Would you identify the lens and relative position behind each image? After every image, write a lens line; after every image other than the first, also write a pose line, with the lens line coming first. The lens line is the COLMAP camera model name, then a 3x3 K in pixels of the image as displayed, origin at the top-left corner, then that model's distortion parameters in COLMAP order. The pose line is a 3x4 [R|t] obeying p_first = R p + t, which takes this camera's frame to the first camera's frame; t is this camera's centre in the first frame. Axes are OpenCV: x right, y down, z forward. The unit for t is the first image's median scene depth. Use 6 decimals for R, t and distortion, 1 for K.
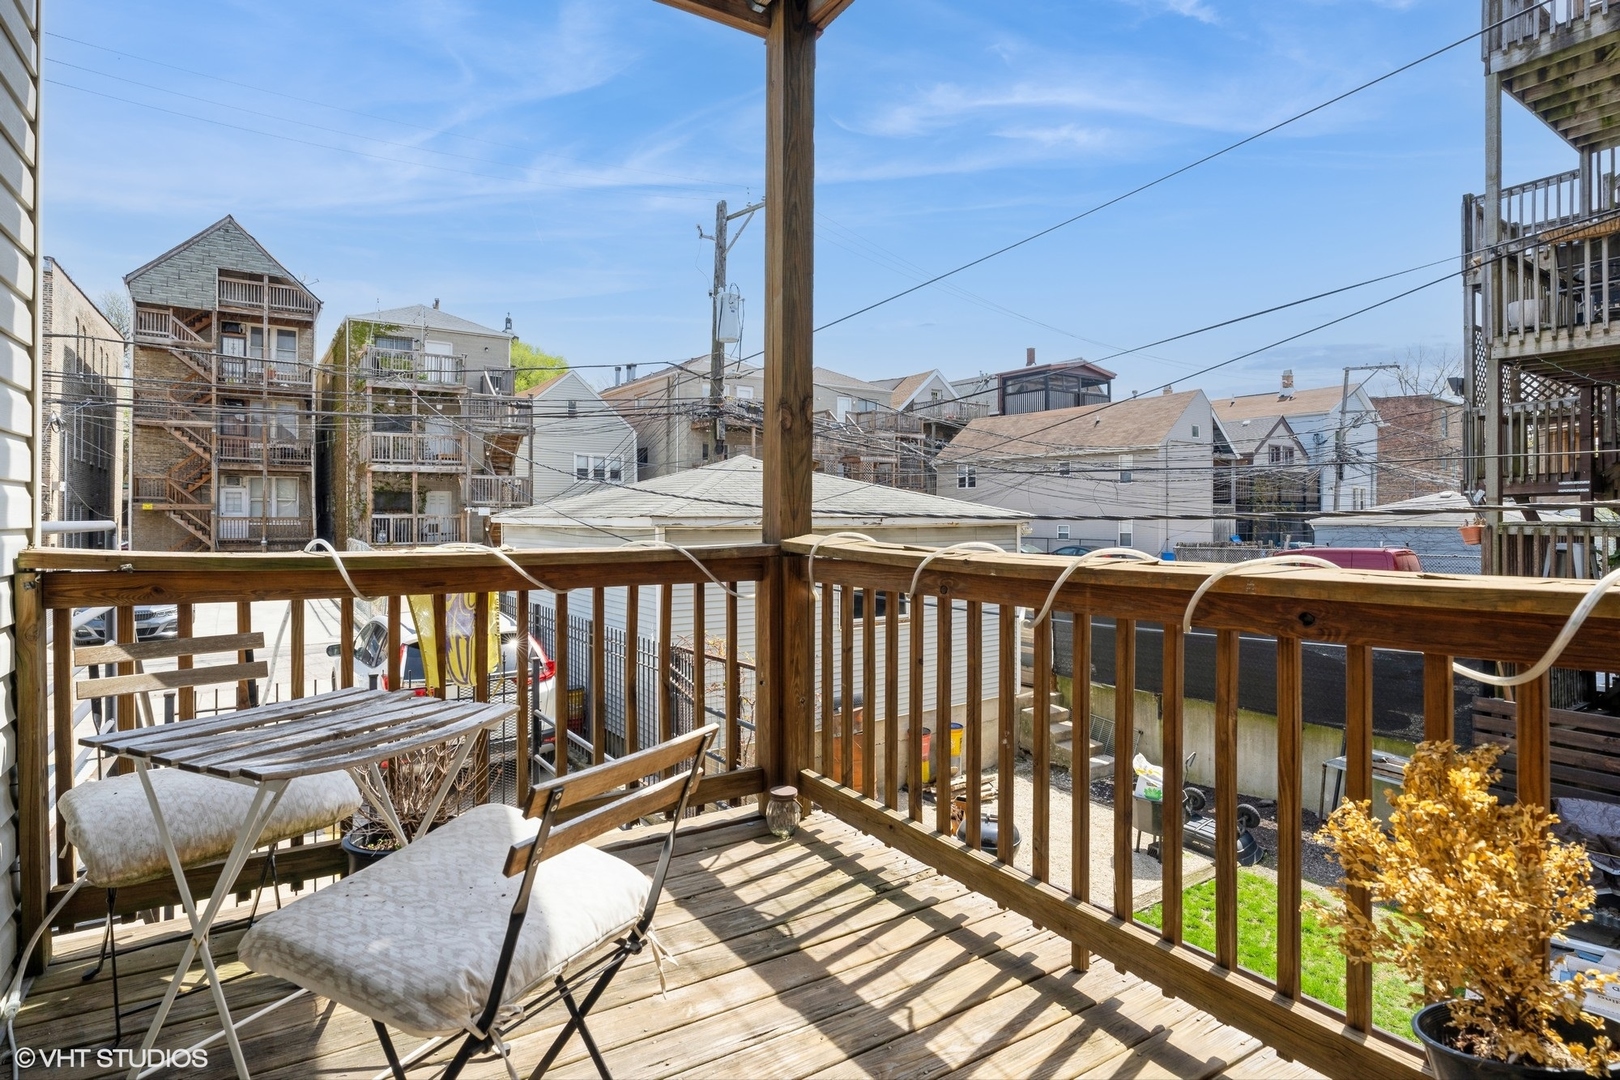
lens RADIAL K [[805.2, 0, 810.0], [0, 805.2, 540.0], [0, 0, 1]] dist [-0.016994, 0.000196]
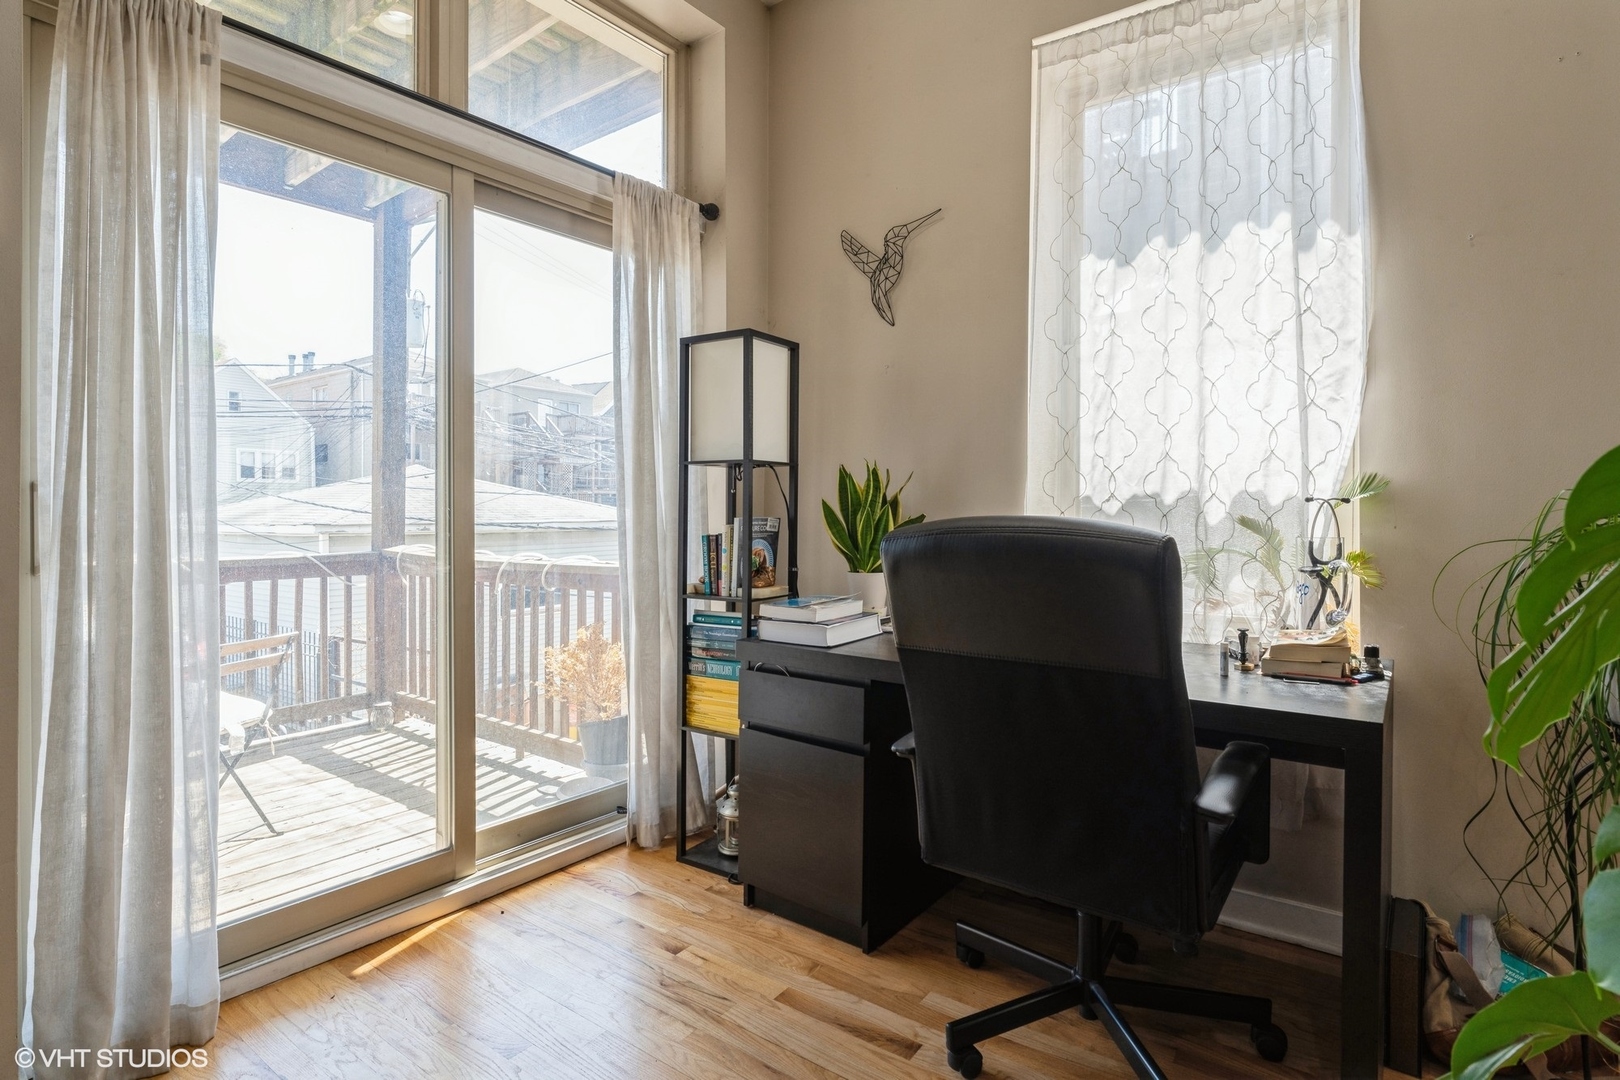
lens RADIAL K [[805.2, 0, 810.0], [0, 805.2, 540.0], [0, 0, 1]] dist [-0.016994, 0.000196]
pose [[0.944397, -0.009786, 0.328663, 0.237702], [0.009009, 0.999952, 0.003888, -0.015840], [-0.328685, -0.000711, 0.944439, -0.758391]]
